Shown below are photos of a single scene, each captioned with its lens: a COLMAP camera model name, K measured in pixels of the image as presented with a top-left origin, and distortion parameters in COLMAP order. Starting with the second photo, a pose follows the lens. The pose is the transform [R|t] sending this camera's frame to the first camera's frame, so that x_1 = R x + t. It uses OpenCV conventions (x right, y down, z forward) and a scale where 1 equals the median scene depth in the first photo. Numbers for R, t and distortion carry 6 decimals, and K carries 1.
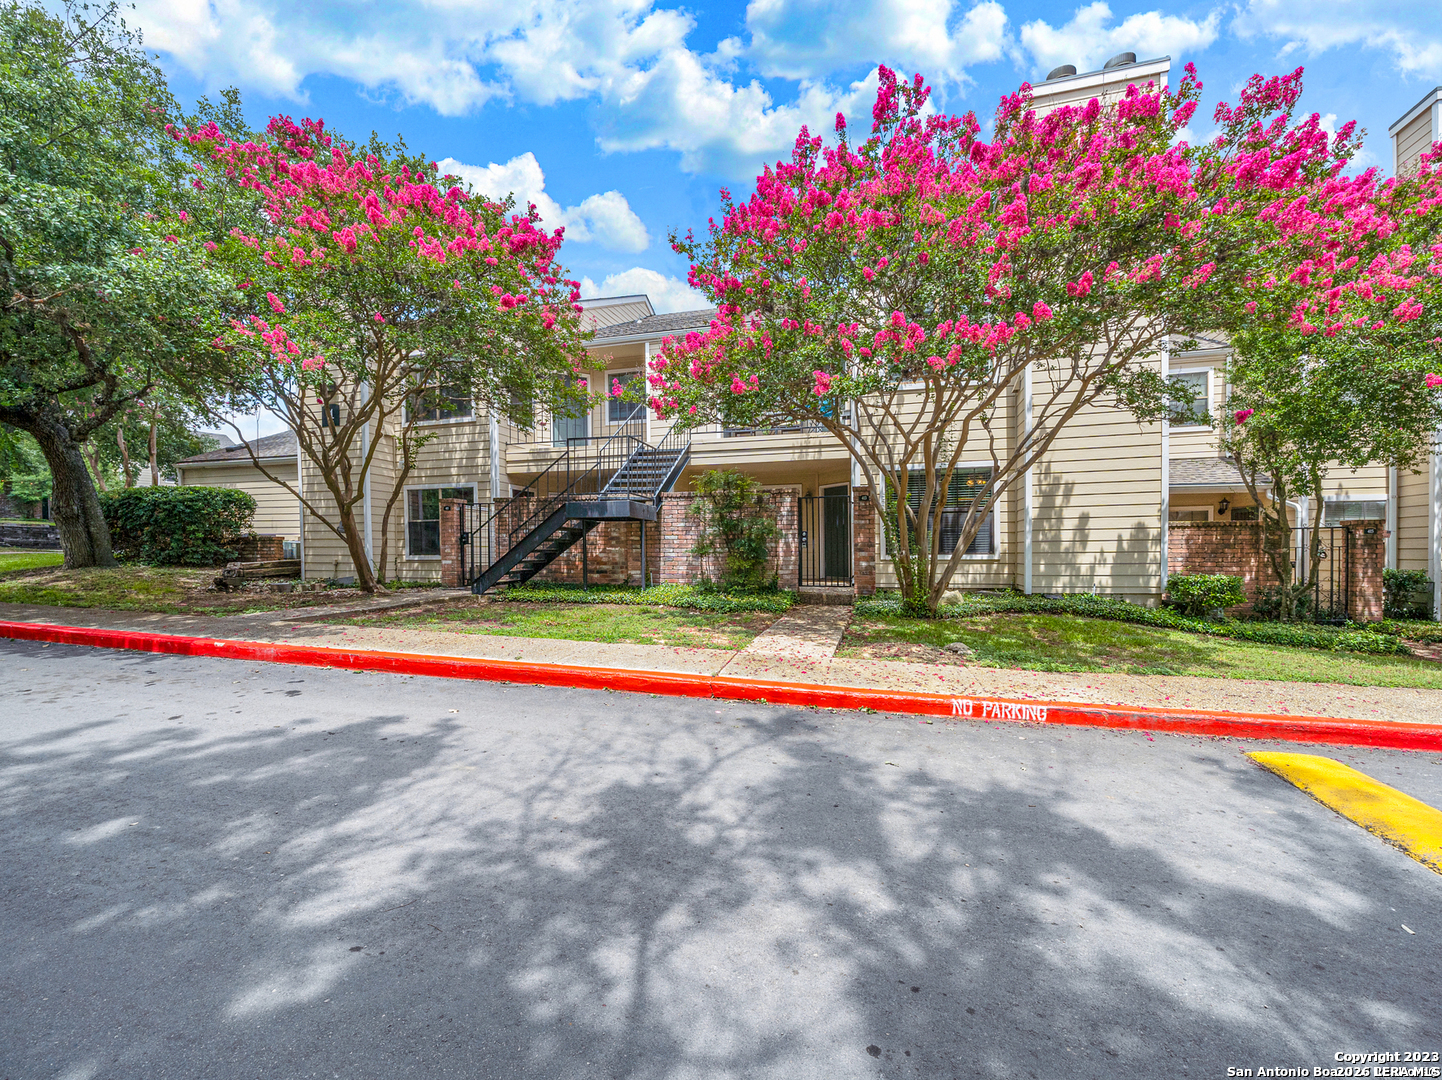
lens RADIAL K [[585.3, 0, 714.1], [0, 585.3, 545.8], [0, 0, 1]] dist [-0.004243, -0.001123]
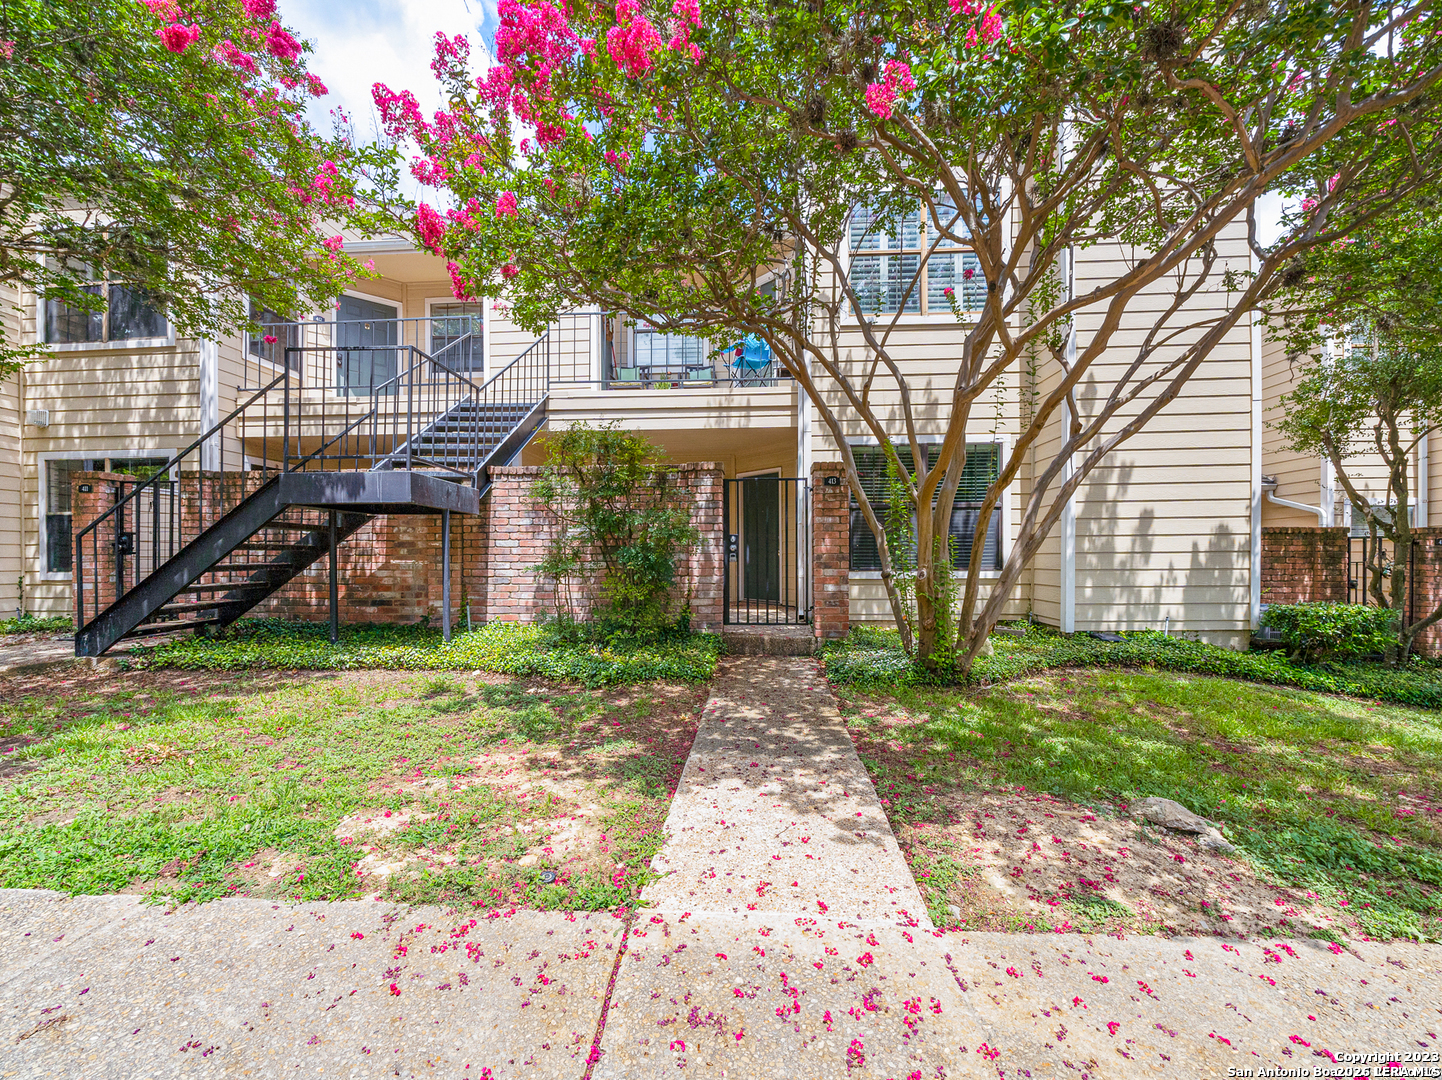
lens RADIAL K [[585.3, 0, 720.1], [0, 585.3, 543.6], [0, 0, 1]] dist [-0.004243, -0.001123]
pose [[0.977371, 0.006964, 0.211418, 0.011719], [-0.002862, 0.999802, -0.019702, -0.003335], [-0.211513, 0.018652, 0.977197, 0.397772]]
